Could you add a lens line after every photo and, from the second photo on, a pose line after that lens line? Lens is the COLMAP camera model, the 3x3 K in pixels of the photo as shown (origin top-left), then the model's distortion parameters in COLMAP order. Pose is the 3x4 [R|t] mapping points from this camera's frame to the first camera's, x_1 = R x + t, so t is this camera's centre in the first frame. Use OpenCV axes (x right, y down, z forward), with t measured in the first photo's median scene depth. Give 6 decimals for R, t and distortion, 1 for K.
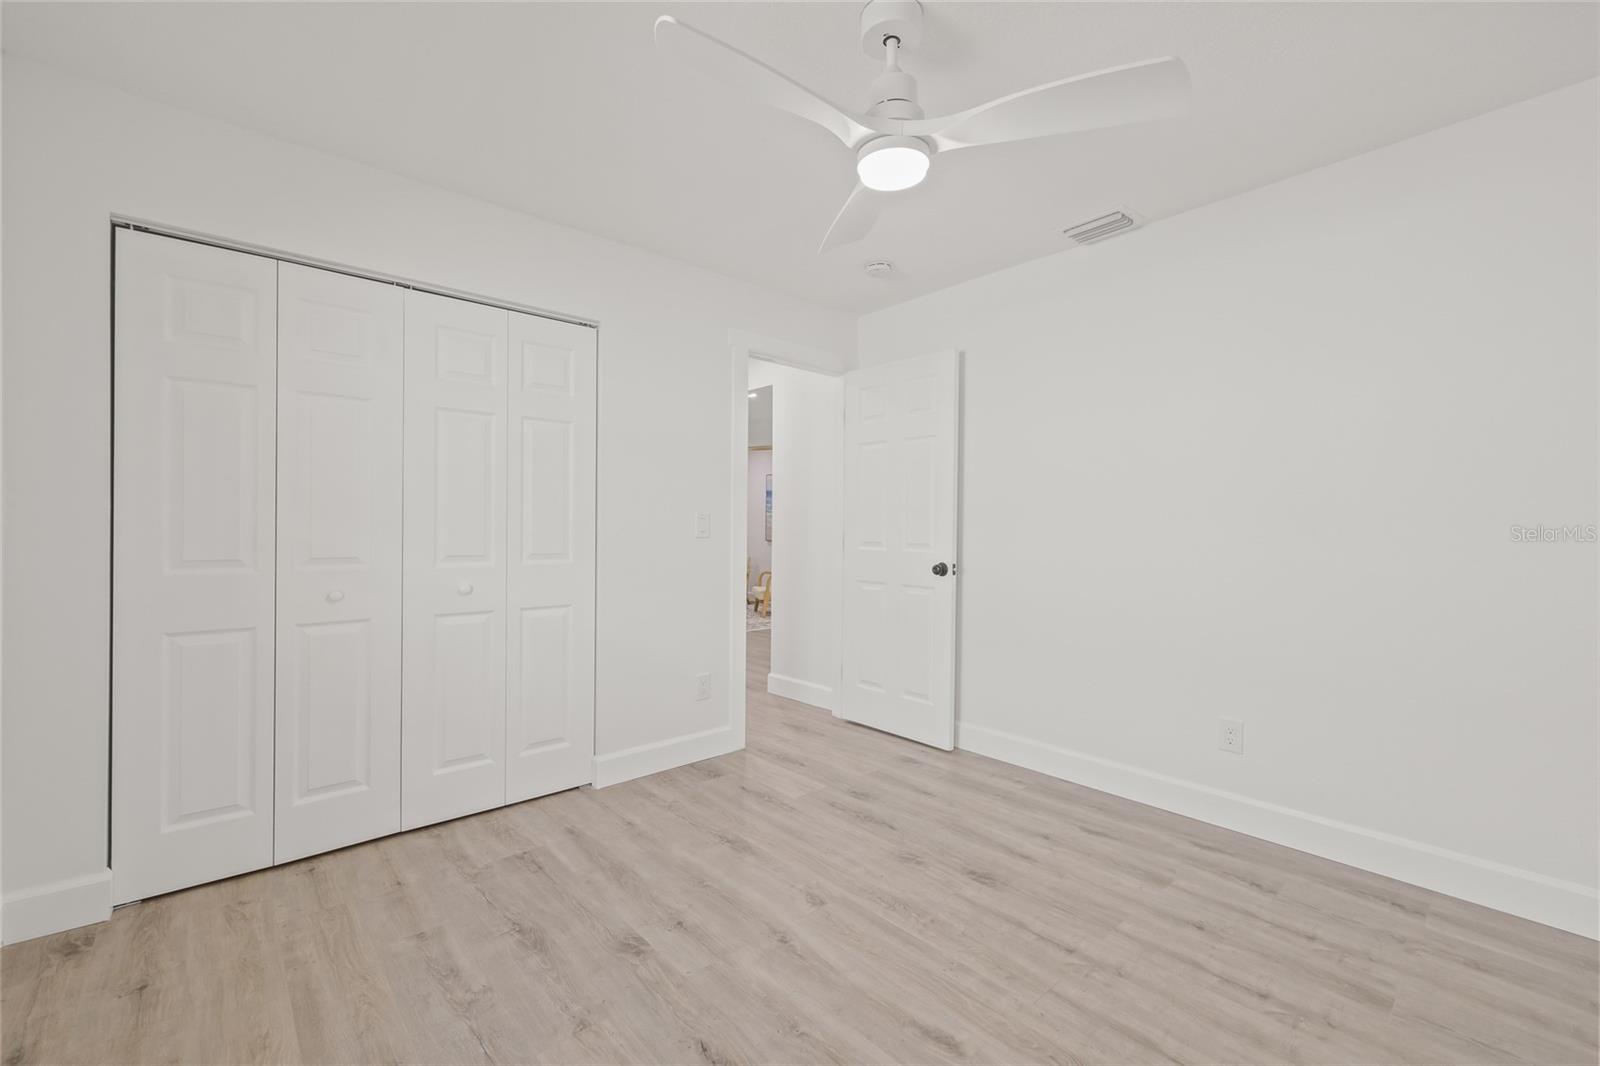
lens RADIAL K [[676.5, 0, 795.2], [0, 676.5, 537.9], [0, 0, 1]] dist [0.004369, 0.000845]
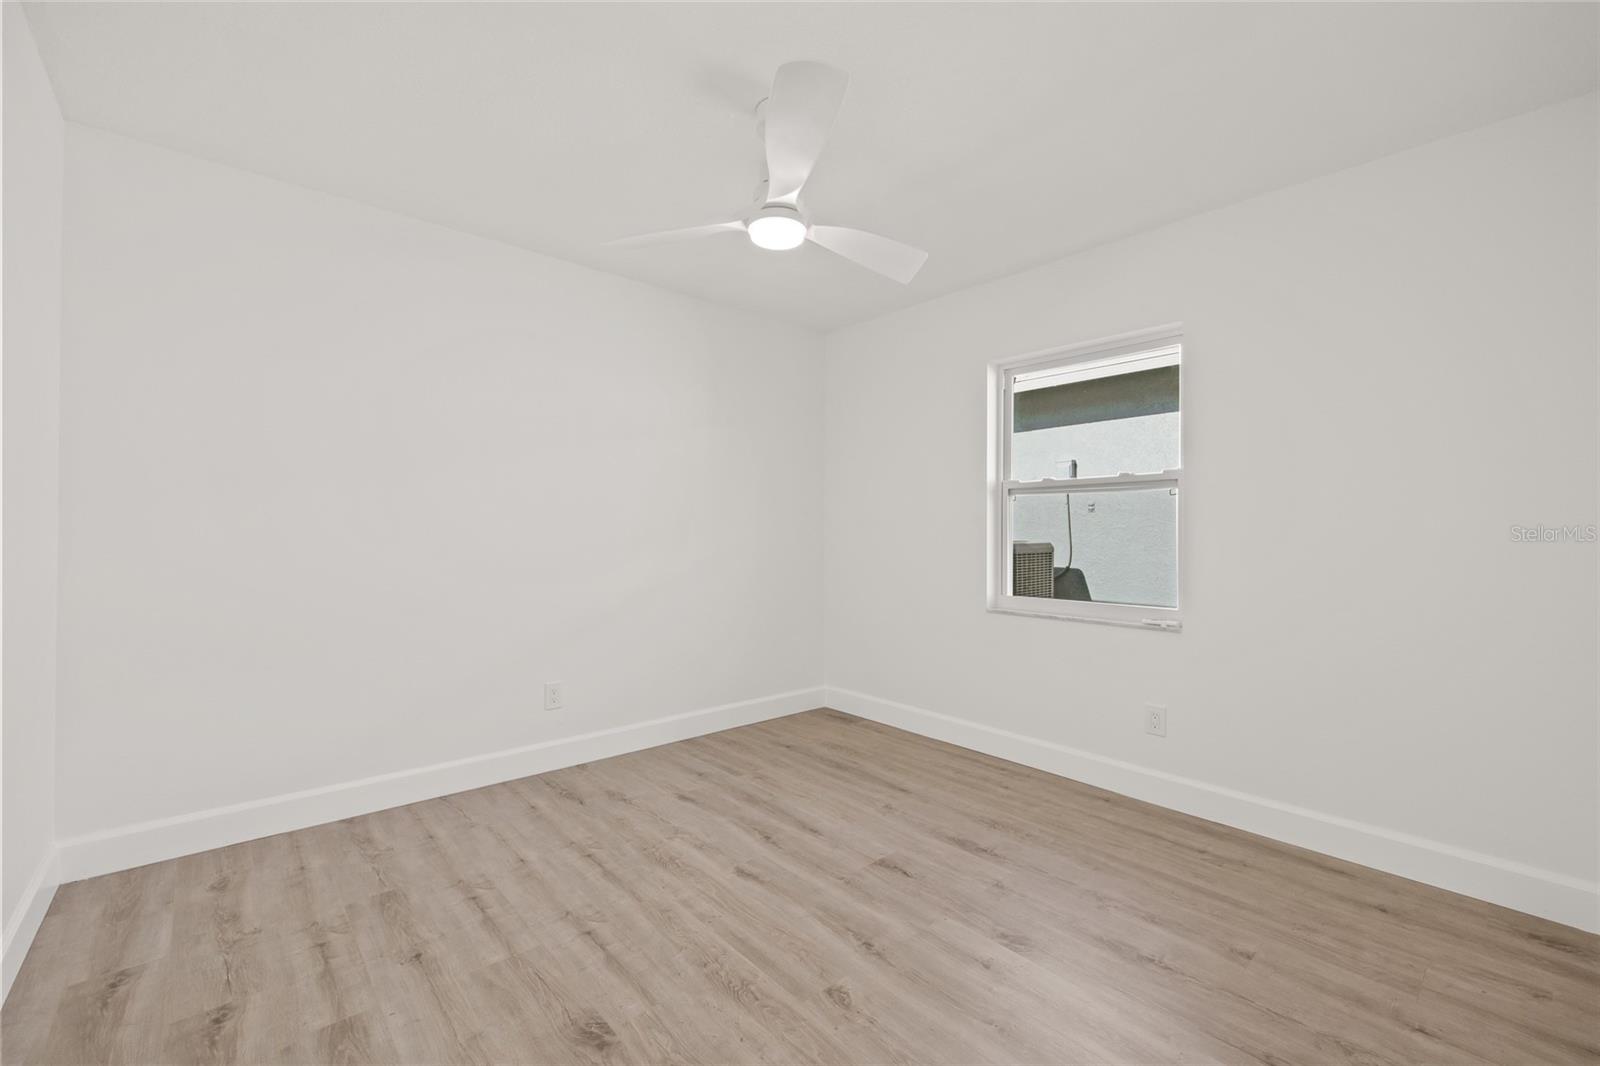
lens RADIAL K [[676.5, 0, 795.2], [0, 676.5, 537.9], [0, 0, 1]] dist [0.004369, 0.000845]
pose [[-0.999897, -0.014341, -0.000379, 0.099897], [-0.014346, 0.999605, 0.024151, -0.021887], [0.000032, 0.024154, -0.999708, 2.021637]]
